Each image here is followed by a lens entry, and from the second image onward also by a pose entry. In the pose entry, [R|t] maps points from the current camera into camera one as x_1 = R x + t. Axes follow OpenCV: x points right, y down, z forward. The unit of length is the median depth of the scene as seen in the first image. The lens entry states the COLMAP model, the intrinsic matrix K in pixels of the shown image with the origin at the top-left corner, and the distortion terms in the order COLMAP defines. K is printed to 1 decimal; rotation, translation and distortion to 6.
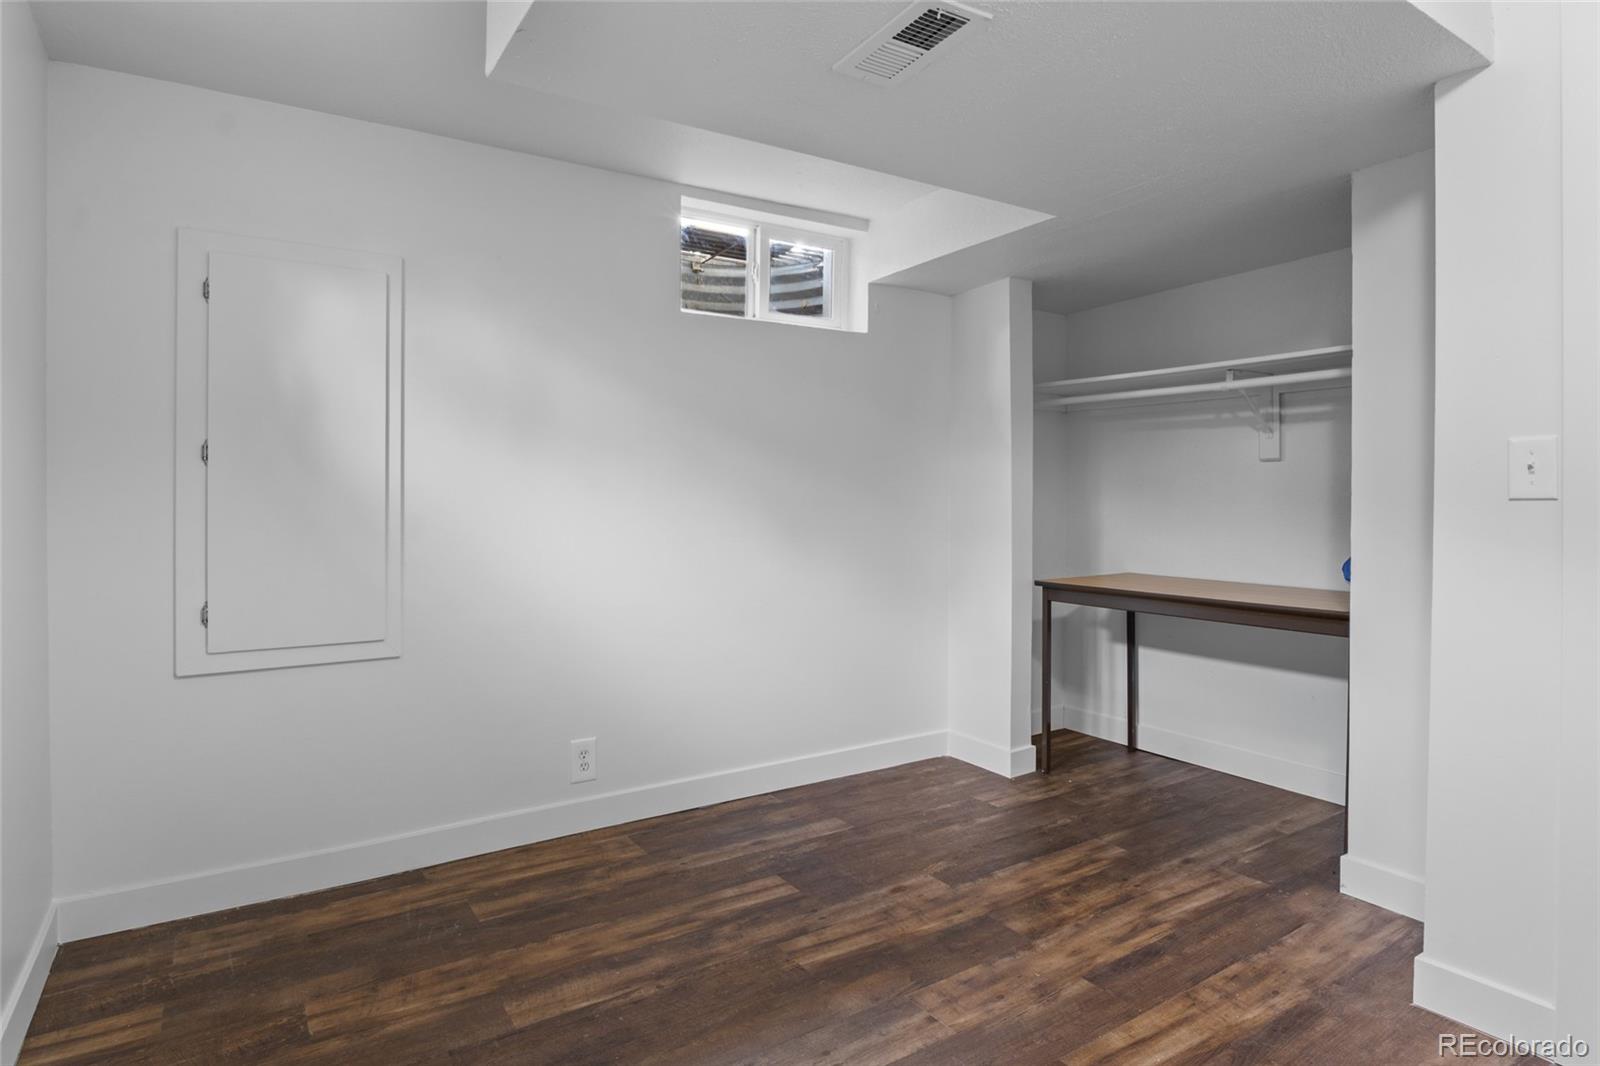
lens RADIAL K [[875.1, 0, 794.2], [0, 875.1, 521.7], [0, 0, 1]] dist [-0.028560, 0.005993]
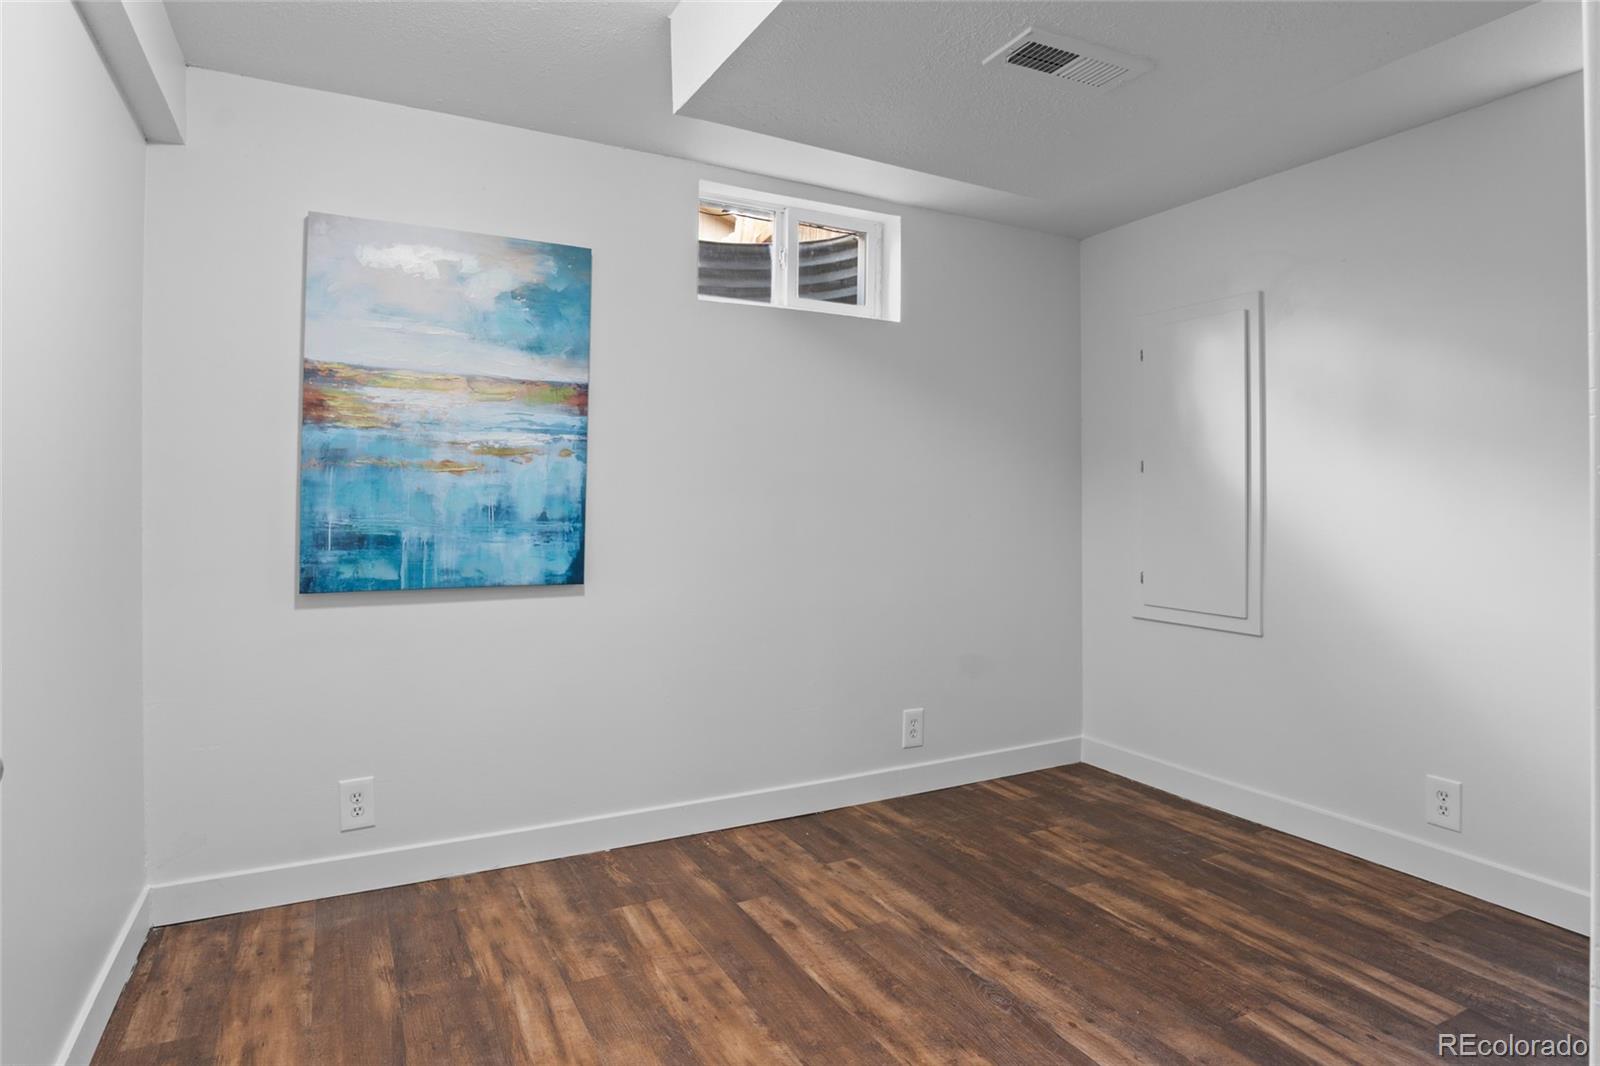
lens RADIAL K [[875.1, 0, 791.0], [0, 875.1, 522.6], [0, 0, 1]] dist [-0.028560, 0.005993]
pose [[-0.090699, 0.030829, -0.995401, 0.818648], [-0.032958, 0.998880, 0.033940, -0.014919], [0.995333, 0.035885, -0.089582, 0.523891]]
